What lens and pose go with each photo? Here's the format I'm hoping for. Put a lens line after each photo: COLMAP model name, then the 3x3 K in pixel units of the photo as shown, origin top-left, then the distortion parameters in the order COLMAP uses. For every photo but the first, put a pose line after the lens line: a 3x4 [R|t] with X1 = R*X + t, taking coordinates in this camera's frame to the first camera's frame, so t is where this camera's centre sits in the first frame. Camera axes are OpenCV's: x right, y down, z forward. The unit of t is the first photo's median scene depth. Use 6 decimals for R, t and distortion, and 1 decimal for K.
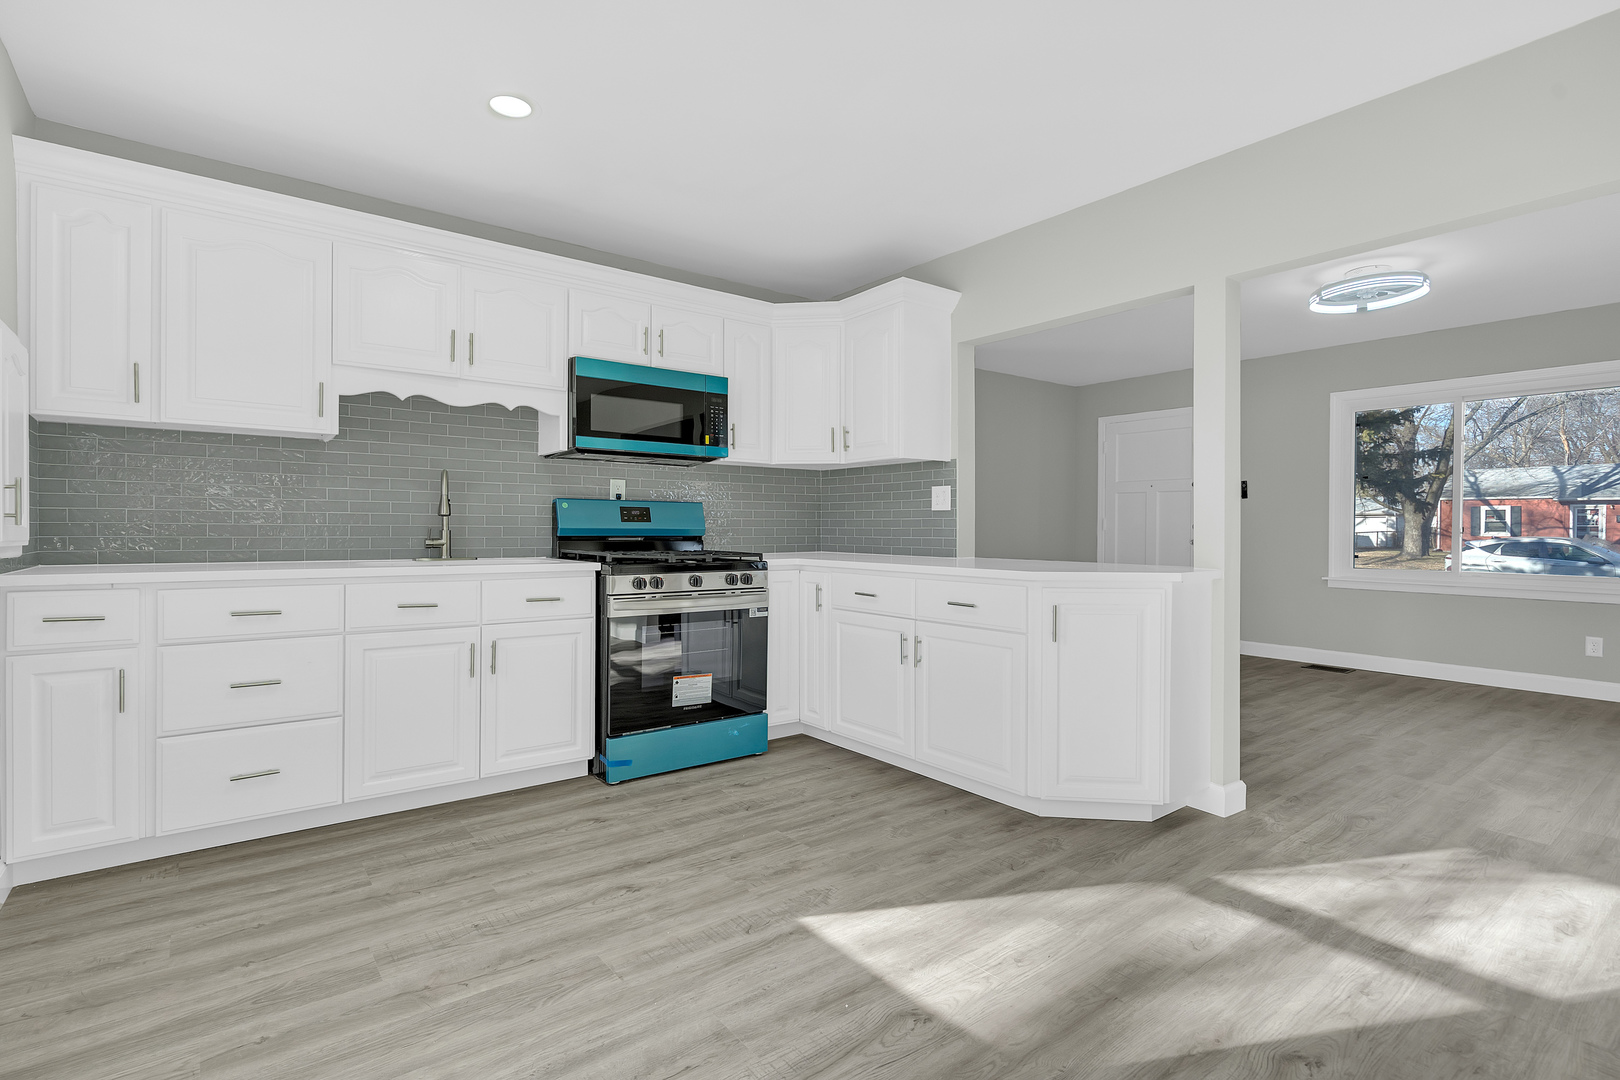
lens RADIAL K [[767.2, 0, 821.1], [0, 767.2, 528.6], [0, 0, 1]] dist [0.001924, -0.000469]
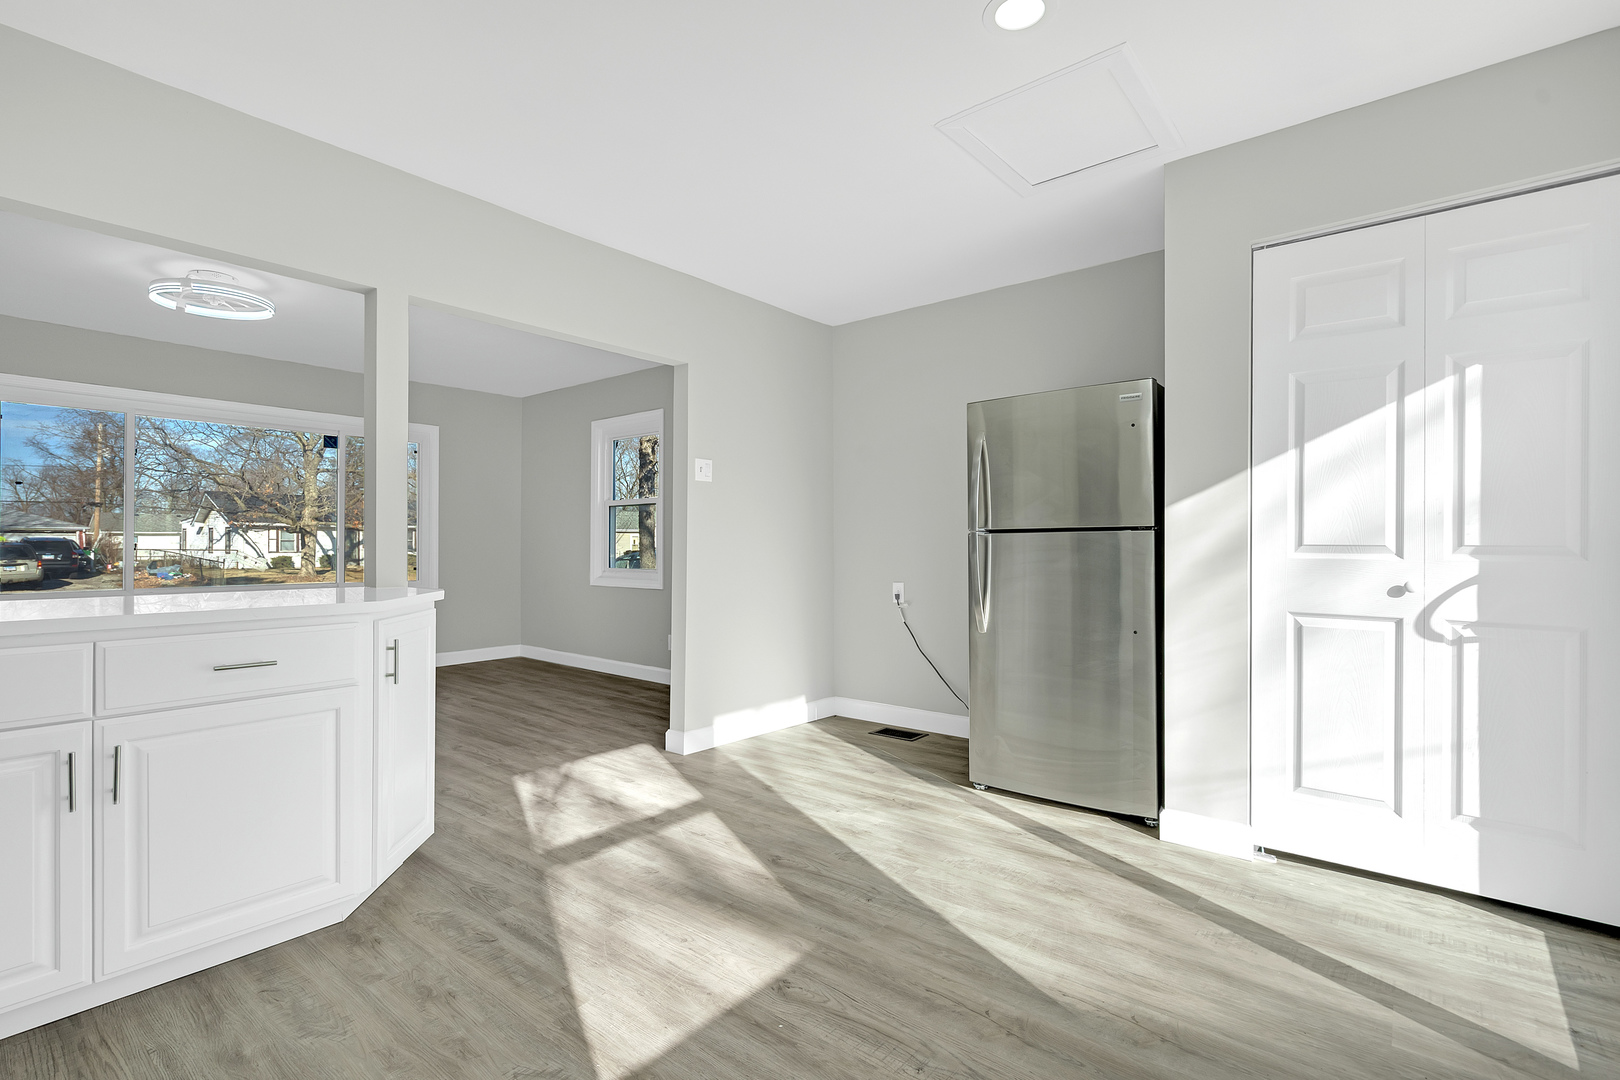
lens RADIAL K [[767.2, 0, 821.3], [0, 767.2, 544.6], [0, 0, 1]] dist [0.001924, -0.000469]
pose [[-0.221267, -0.004648, 0.975202, -0.685722], [0.005241, 0.999969, 0.005955, -0.006444], [-0.975199, 0.006429, -0.221236, 0.842035]]
